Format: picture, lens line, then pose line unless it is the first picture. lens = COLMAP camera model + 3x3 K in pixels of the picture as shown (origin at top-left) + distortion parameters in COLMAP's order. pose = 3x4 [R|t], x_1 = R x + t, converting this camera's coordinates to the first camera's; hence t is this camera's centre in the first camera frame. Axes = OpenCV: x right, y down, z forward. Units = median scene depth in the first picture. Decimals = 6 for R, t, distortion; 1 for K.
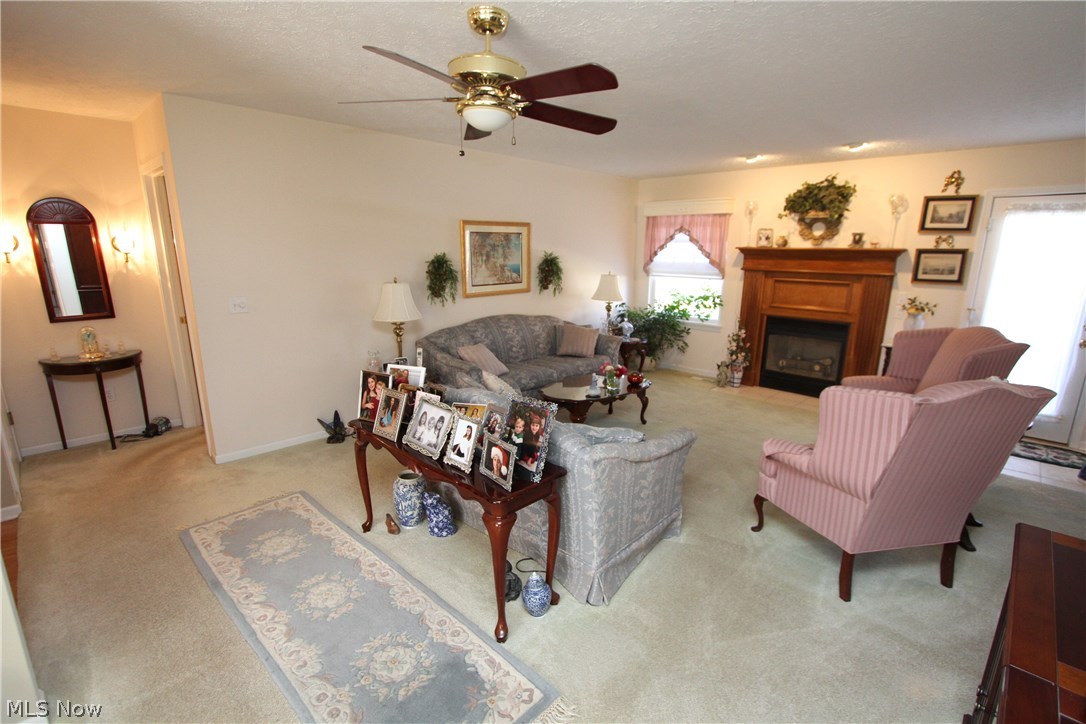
lens RADIAL K [[504.9, 0, 551.6], [0, 504.9, 364.2], [0, 0, 1]] dist [-0.014092, 0.001665]
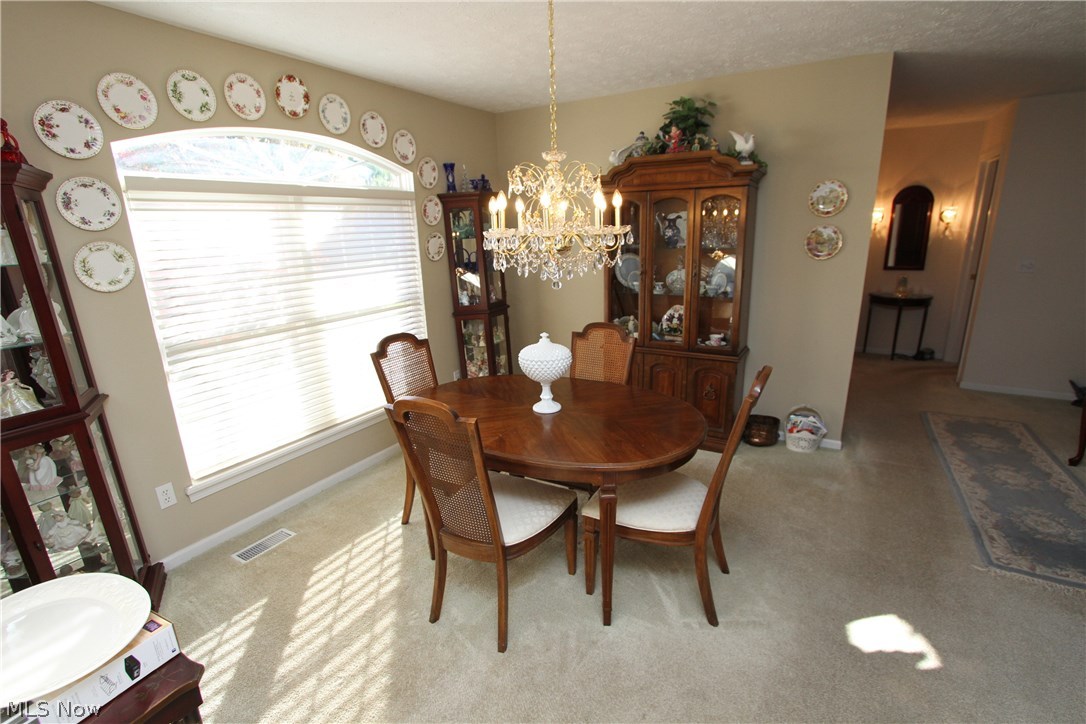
lens RADIAL K [[504.9, 0, 550.3], [0, 504.9, 369.4], [0, 0, 1]] dist [-0.014092, 0.001665]
pose [[0.238563, 0.248893, -0.938691, 0.285667], [-0.192401, 0.959552, 0.205527, 0.093828], [0.951877, 0.131574, 0.276801, -0.376604]]
